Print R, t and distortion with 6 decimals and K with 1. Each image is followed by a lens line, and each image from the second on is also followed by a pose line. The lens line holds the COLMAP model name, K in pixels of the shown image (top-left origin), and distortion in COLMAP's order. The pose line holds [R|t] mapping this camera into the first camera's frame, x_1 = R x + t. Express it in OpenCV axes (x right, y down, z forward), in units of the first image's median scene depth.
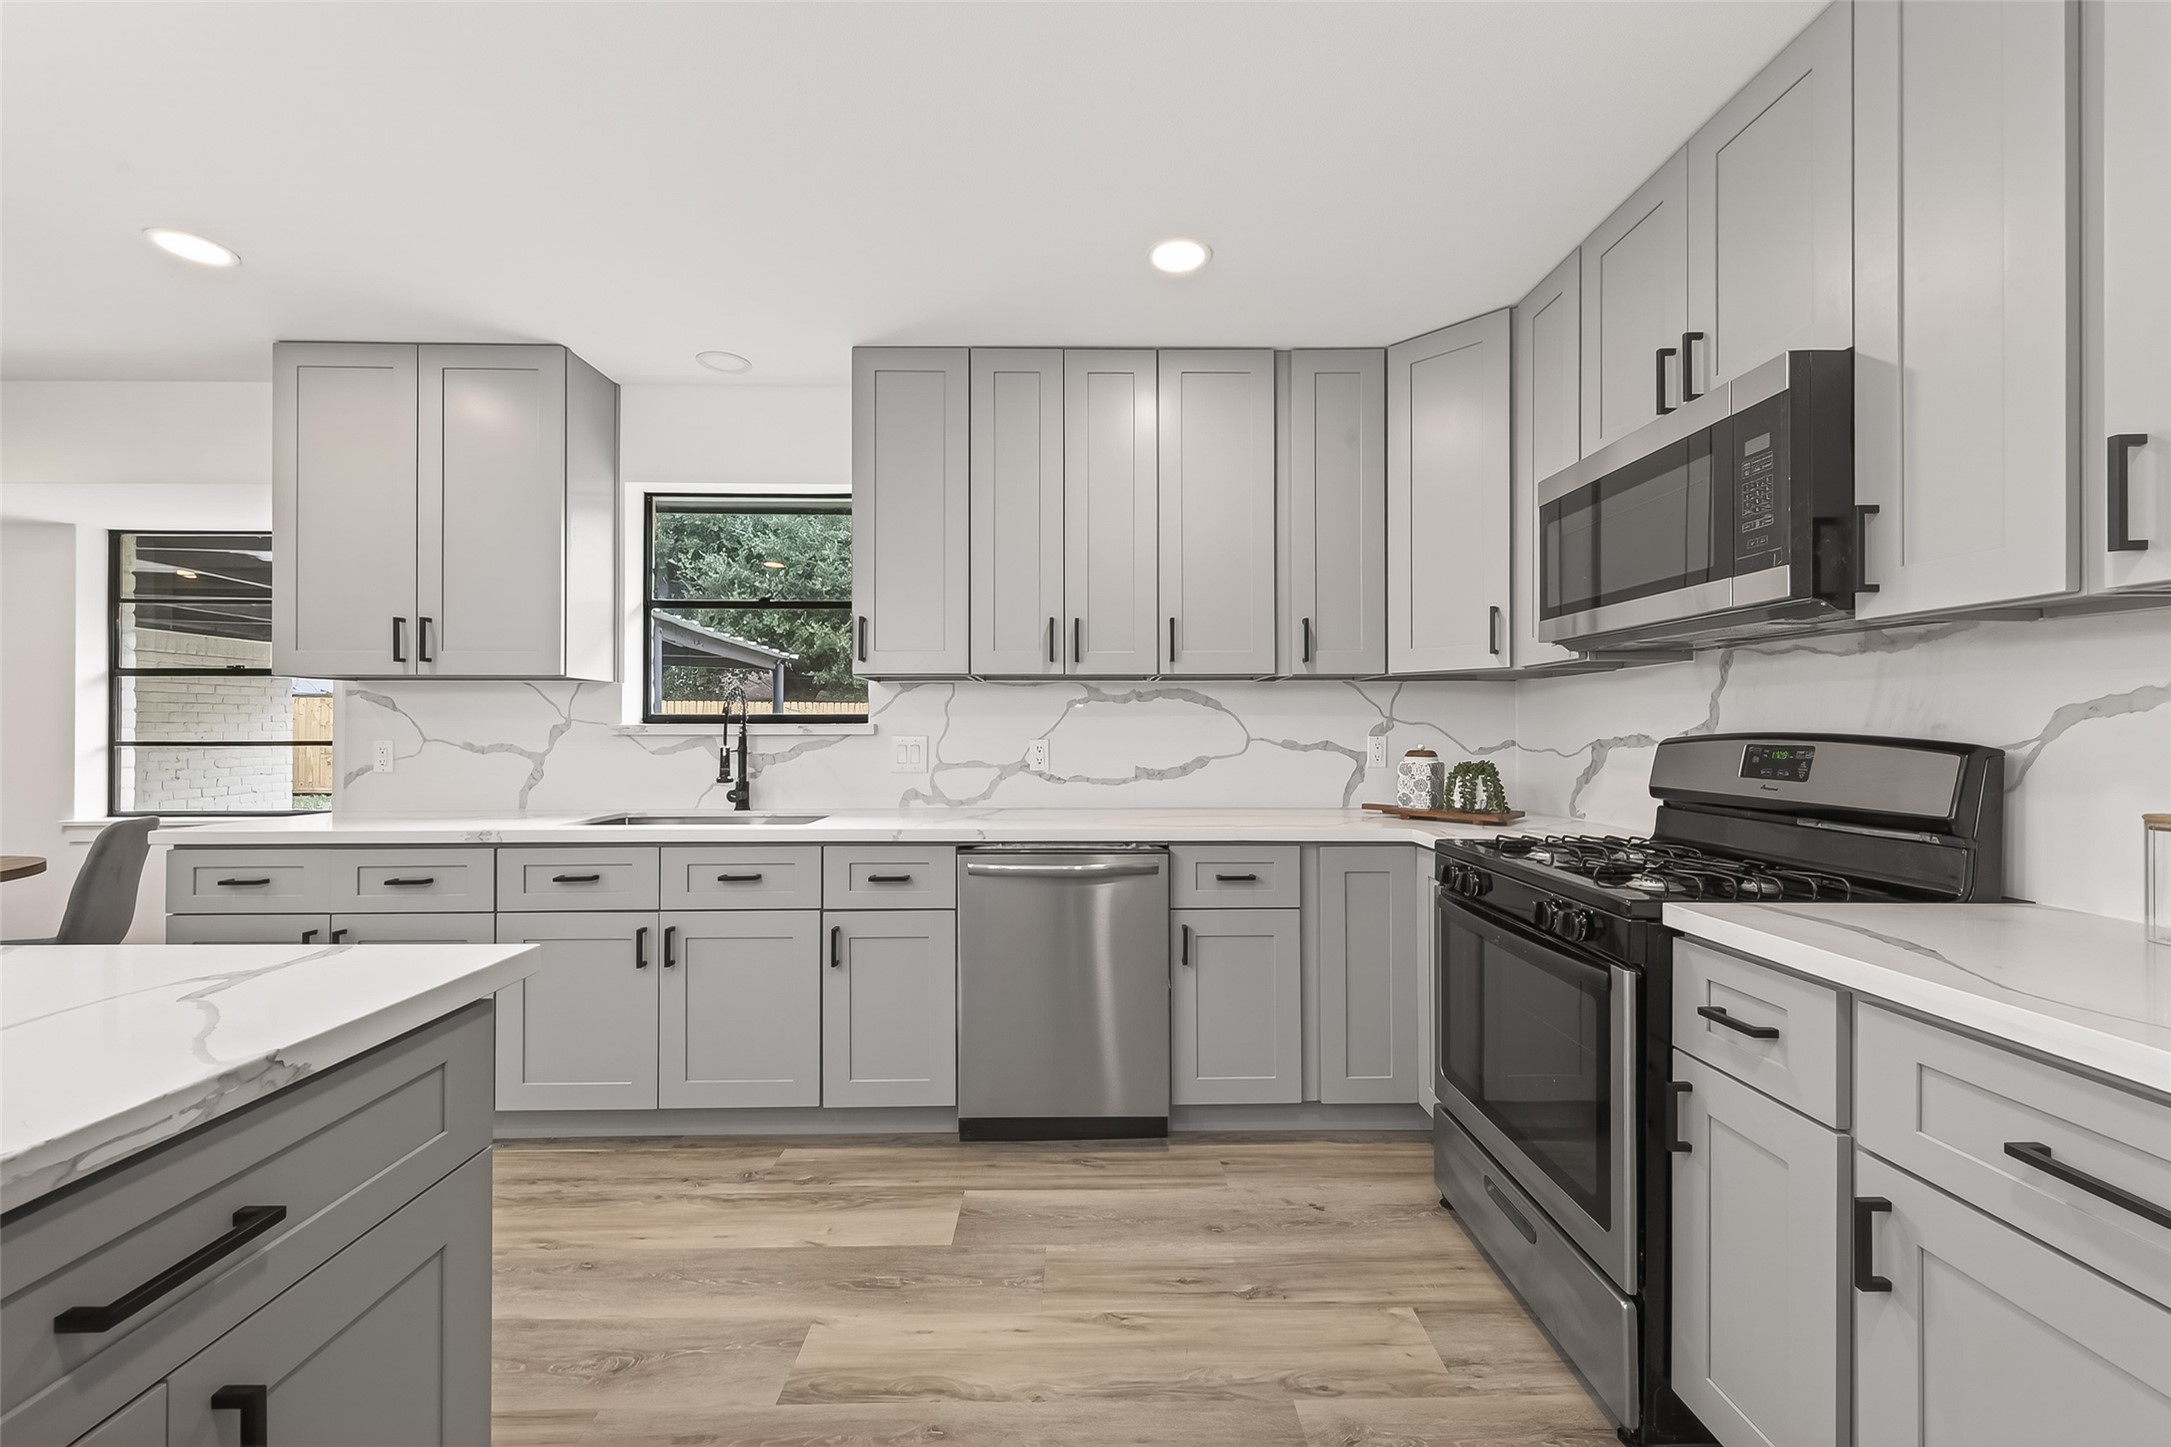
lens RADIAL K [[854.4, 0, 1101.0], [0, 854.4, 725.9], [0, 0, 1]] dist [0.001815, -0.000206]
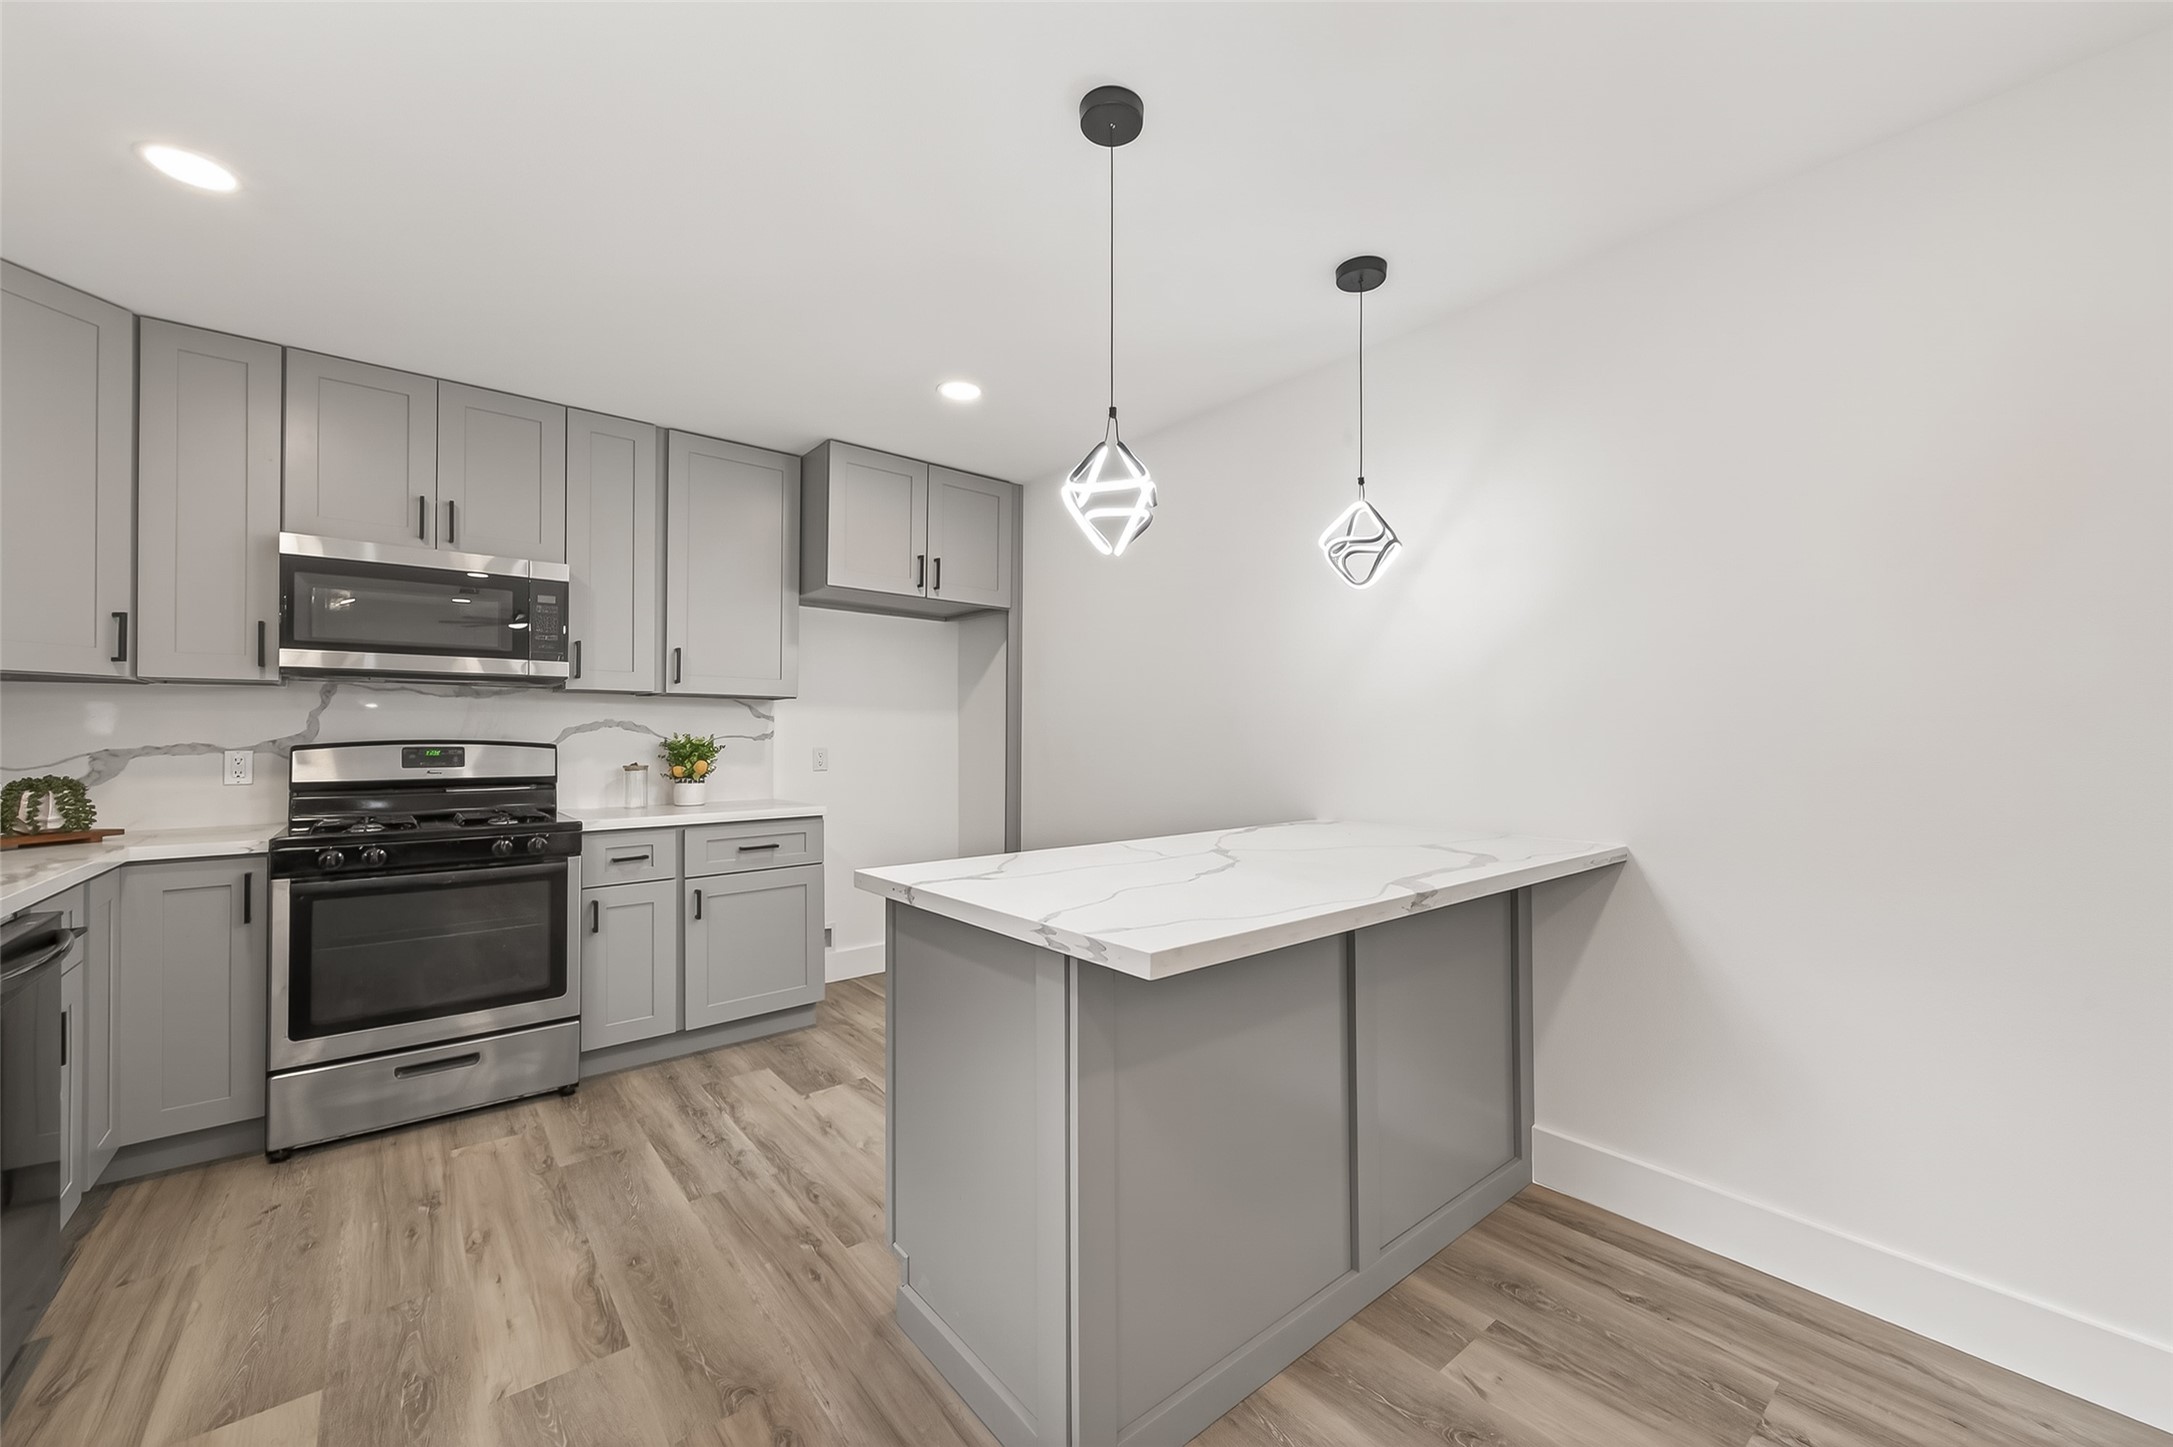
lens RADIAL K [[855.2, 0, 1094.3], [0, 855.2, 728.1], [0, 0, 1]] dist [0.001815, -0.000206]
pose [[-0.619462, 0.006764, 0.784997, -1.153032], [0.000900, 0.999968, -0.007906, -0.000751], [-0.785026, -0.004191, -0.619449, 0.860587]]
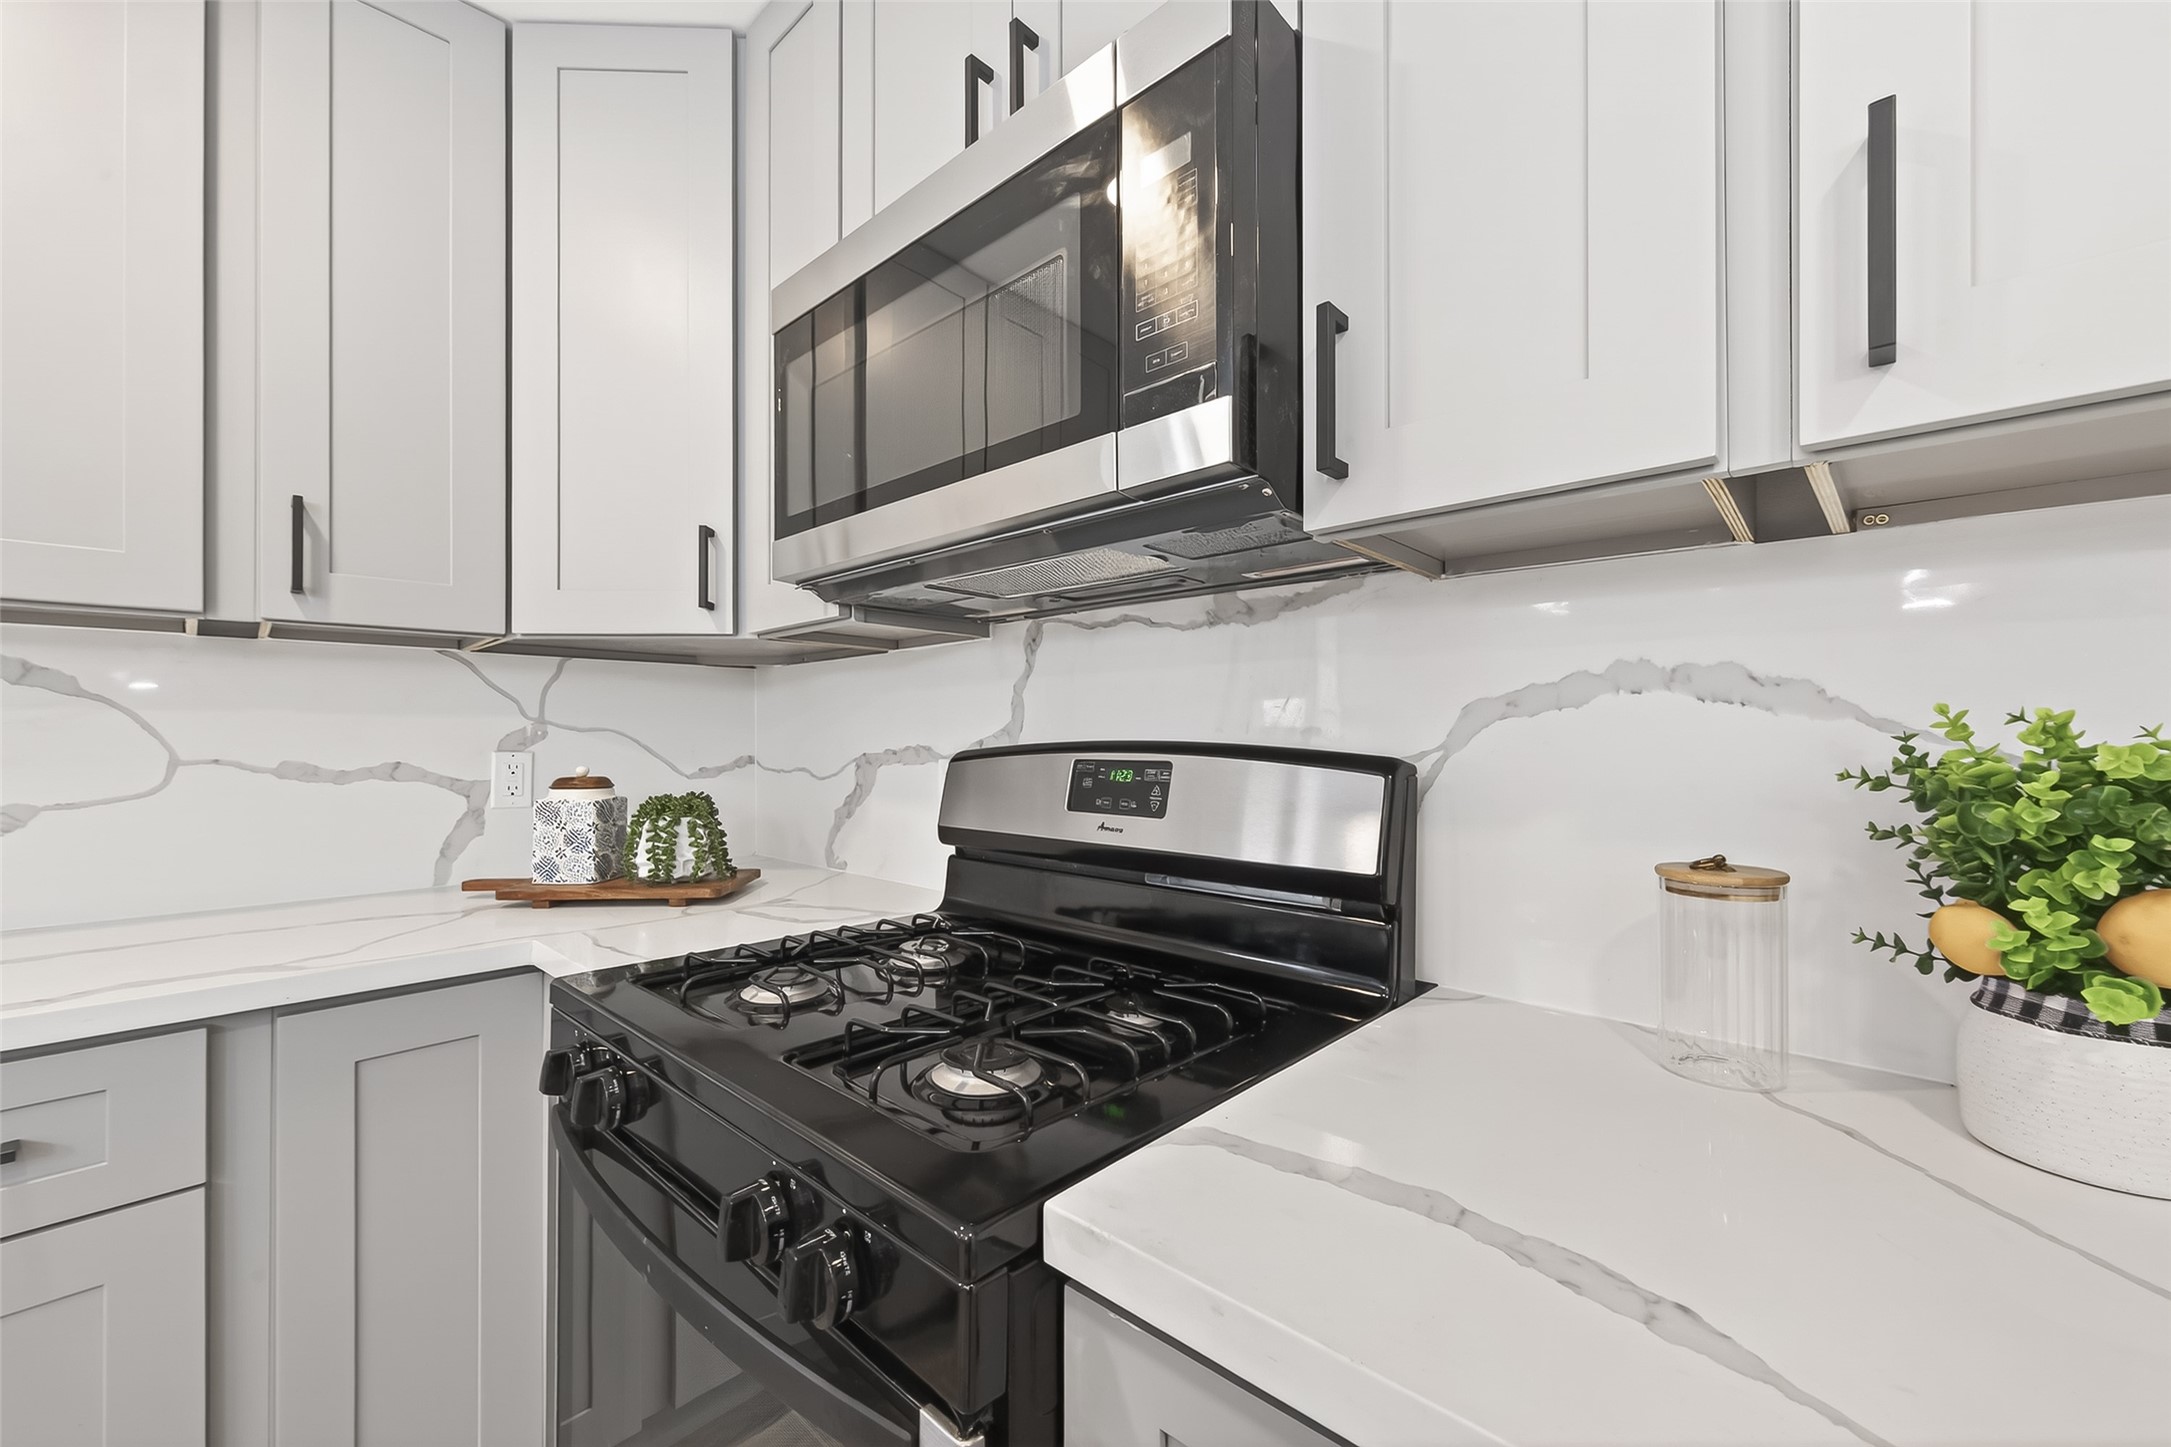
lens RADIAL K [[854.4, 0, 1094.6], [0, 854.4, 732.1], [0, 0, 1]] dist [0.001815, -0.000206]
pose [[0.696776, 0.004156, 0.717276, 0.266023], [0.001138, 0.999976, -0.006899, 0.004549], [-0.717287, 0.005623, 0.696755, 0.474448]]
